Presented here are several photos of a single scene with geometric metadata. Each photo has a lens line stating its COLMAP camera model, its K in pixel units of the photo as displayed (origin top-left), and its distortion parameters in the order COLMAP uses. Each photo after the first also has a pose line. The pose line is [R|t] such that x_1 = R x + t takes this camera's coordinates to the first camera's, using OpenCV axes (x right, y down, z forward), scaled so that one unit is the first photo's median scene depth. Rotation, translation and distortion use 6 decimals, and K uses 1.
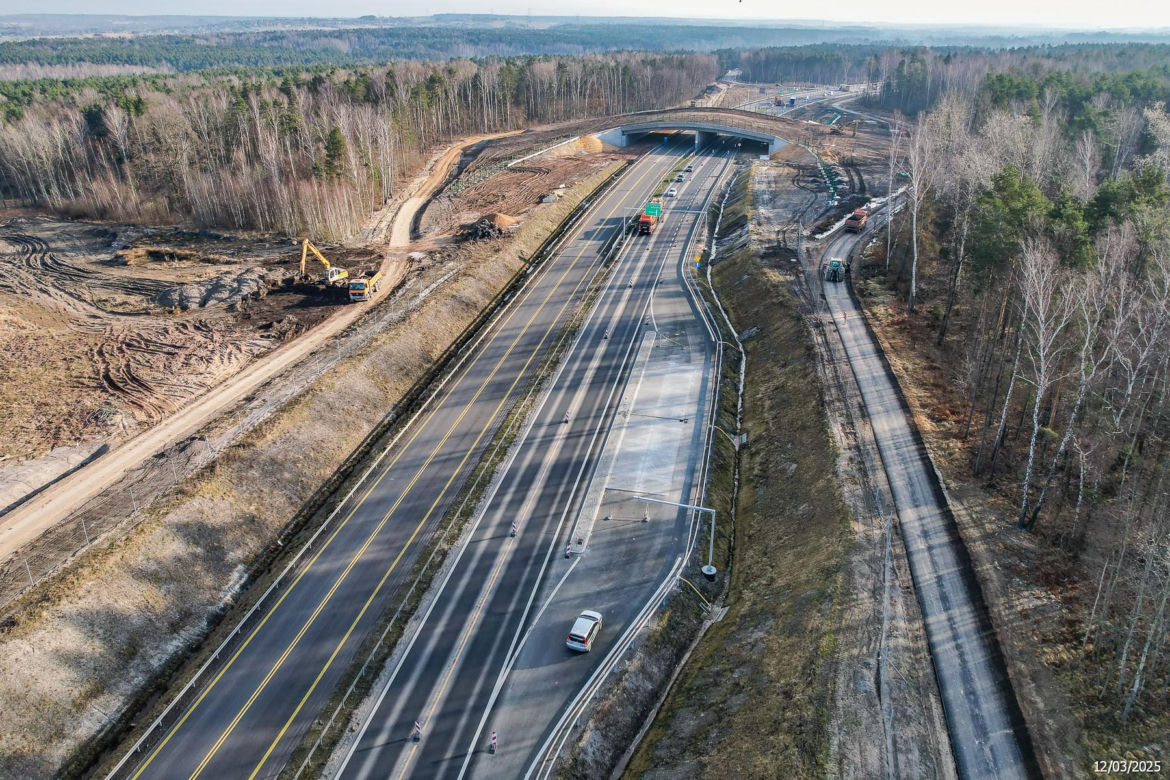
lens RADIAL K [[827.2, 0, 585.0], [0, 827.2, 390.0], [0, 0, 1]] dist [-0.053084, 0.059102]
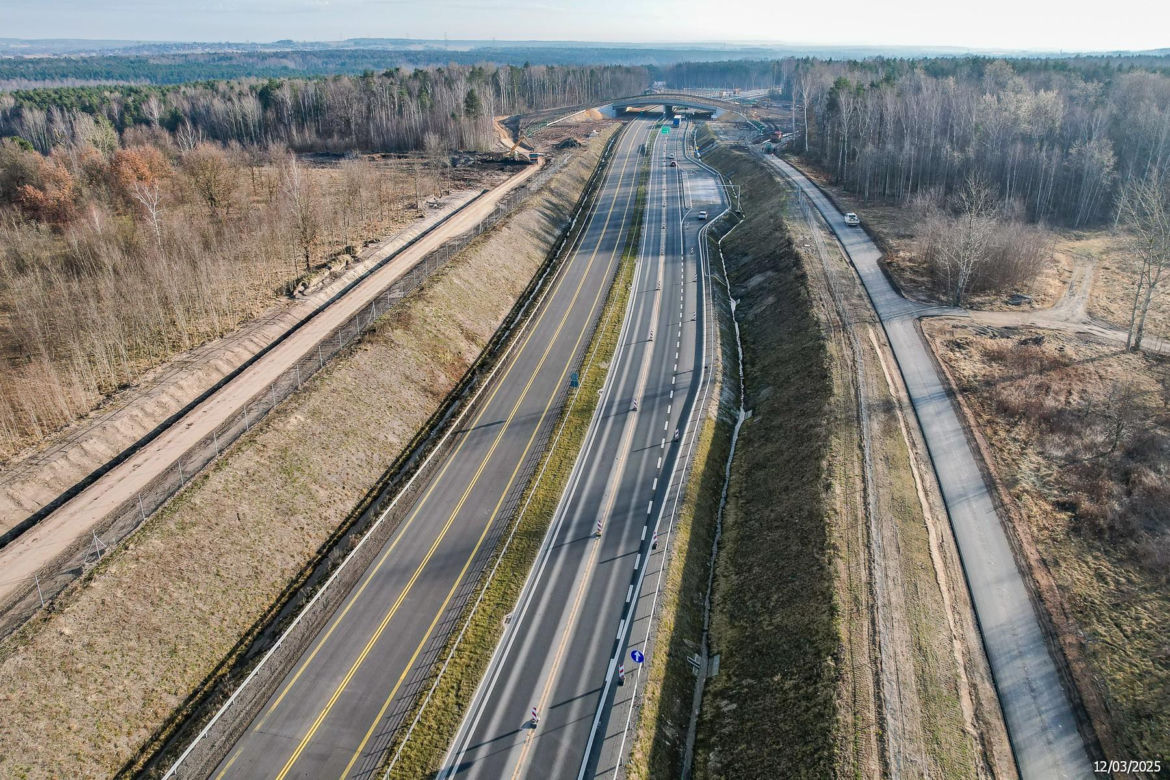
lens RADIAL K [[827.2, 0, 585.0], [0, 827.2, 390.0], [0, 0, 1]] dist [-0.053084, 0.059102]
pose [[0.994324, -0.041999, 0.097757, -0.141566], [0.044513, 0.998728, -0.023675, 0.185434], [-0.096639, 0.027892, 0.994929, -0.364648]]
